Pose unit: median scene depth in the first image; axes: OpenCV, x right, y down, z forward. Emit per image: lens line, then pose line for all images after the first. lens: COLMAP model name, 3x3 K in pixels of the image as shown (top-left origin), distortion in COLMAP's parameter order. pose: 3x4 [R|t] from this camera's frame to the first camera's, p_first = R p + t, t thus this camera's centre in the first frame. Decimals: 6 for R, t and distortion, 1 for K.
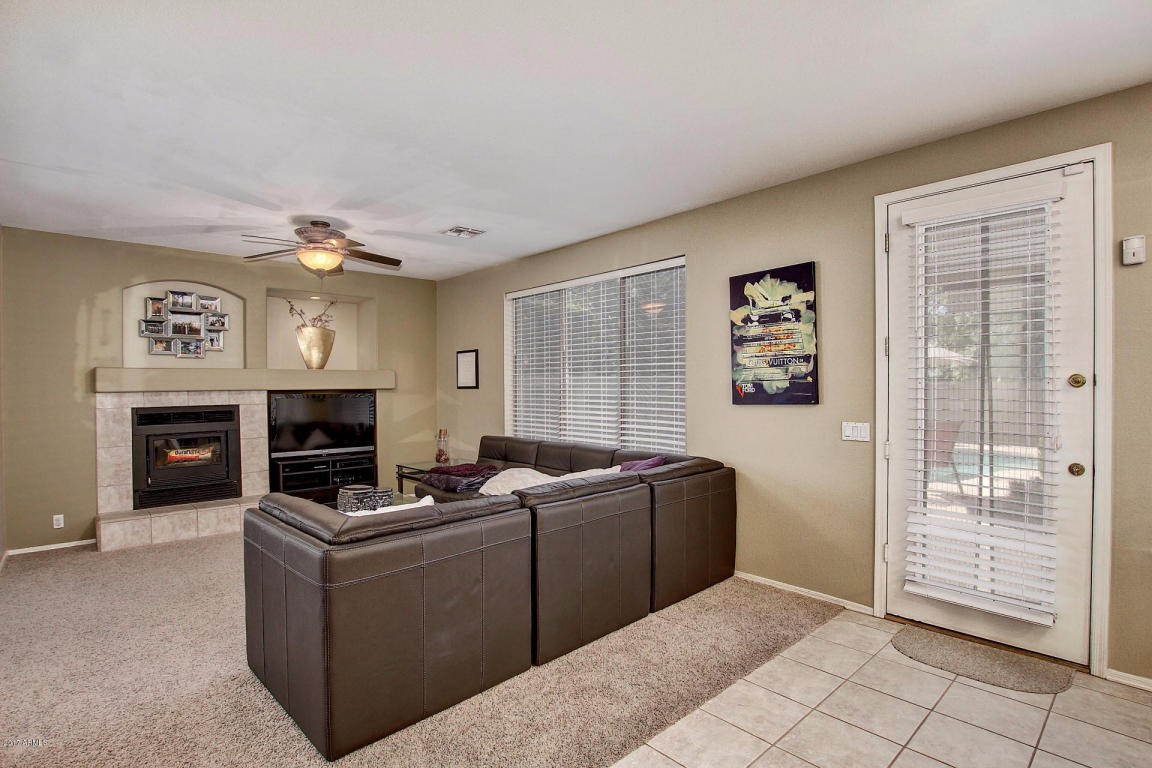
lens RADIAL K [[558.1, 0, 569.3], [0, 558.1, 389.6], [0, 0, 1]] dist [-0.032054, 0.000680]
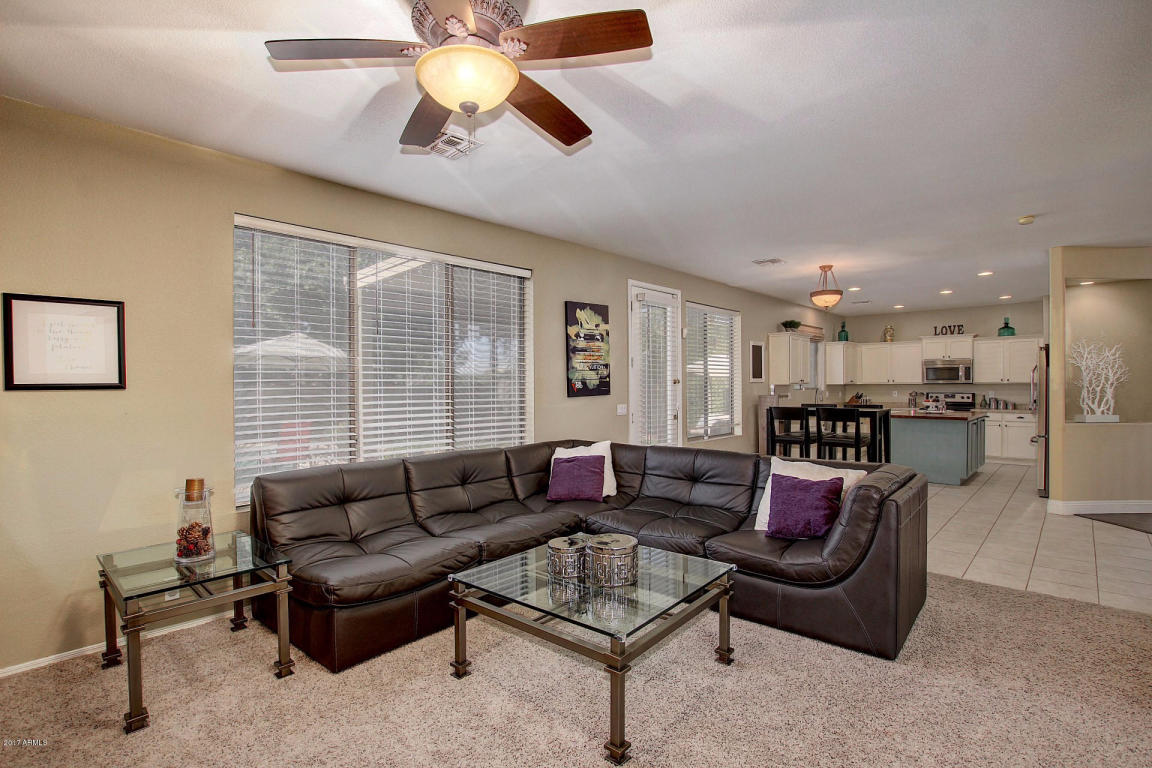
lens RADIAL K [[542.9, 0, 568.5], [0, 542.9, 387.3], [0, 0, 1]] dist [-0.027836, 0.001509]
pose [[-0.063697, 0.000906, 0.997969, -0.821573], [0.013006, 0.999915, -0.000078, 0.002289], [-0.997885, 0.012974, -0.063704, 0.892590]]
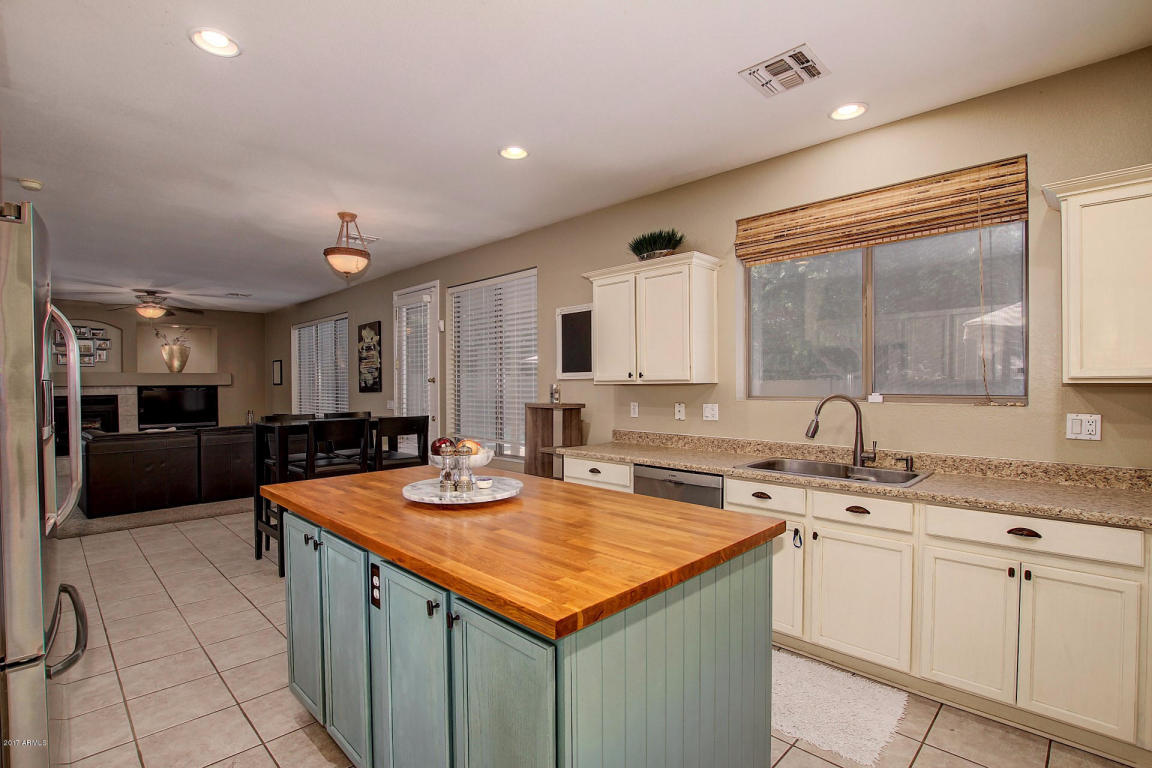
lens RADIAL K [[542.9, 0, 568.5], [0, 542.9, 387.3], [0, 0, 1]] dist [-0.027836, 0.001509]
pose [[0.998924, -0.001834, 0.046348, 0.759738], [0.001791, 0.999998, 0.000972, 0.006619], [-0.046350, -0.000888, 0.998925, -0.726721]]
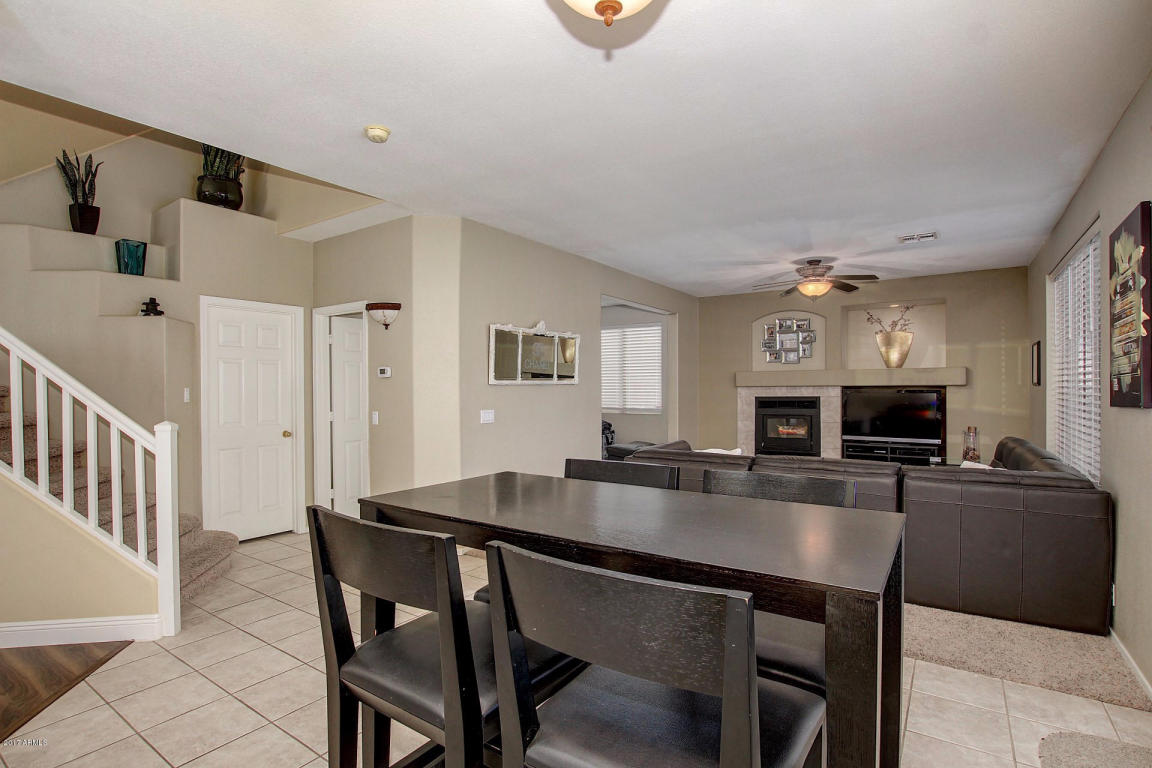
lens RADIAL K [[565.3, 0, 568.1], [0, 565.3, 389.4], [0, 0, 1]] dist [-0.019965, 0.000040]
pose [[0.227220, 0.009349, -0.973798, 0.696846], [-0.002928, 0.999956, 0.008917, -0.000772], [0.973839, 0.000825, 0.227238, 0.106767]]
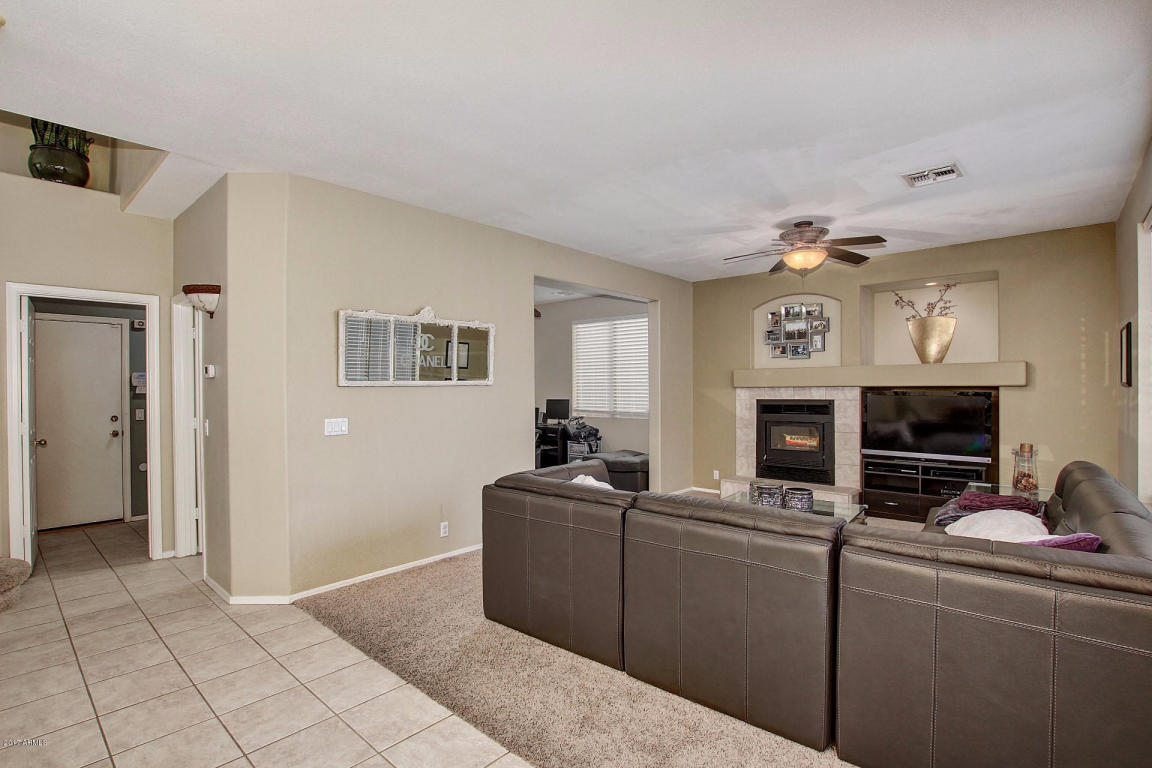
lens RADIAL K [[548.2, 0, 568.5], [0, 548.2, 390.6], [0, 0, 1]] dist [-0.024666, 0.000665]
pose [[0.096197, 0.013342, -0.995273, 0.479819], [-0.001431, 0.999911, 0.013265, -0.005059], [0.995361, 0.000148, 0.096208, 0.445465]]
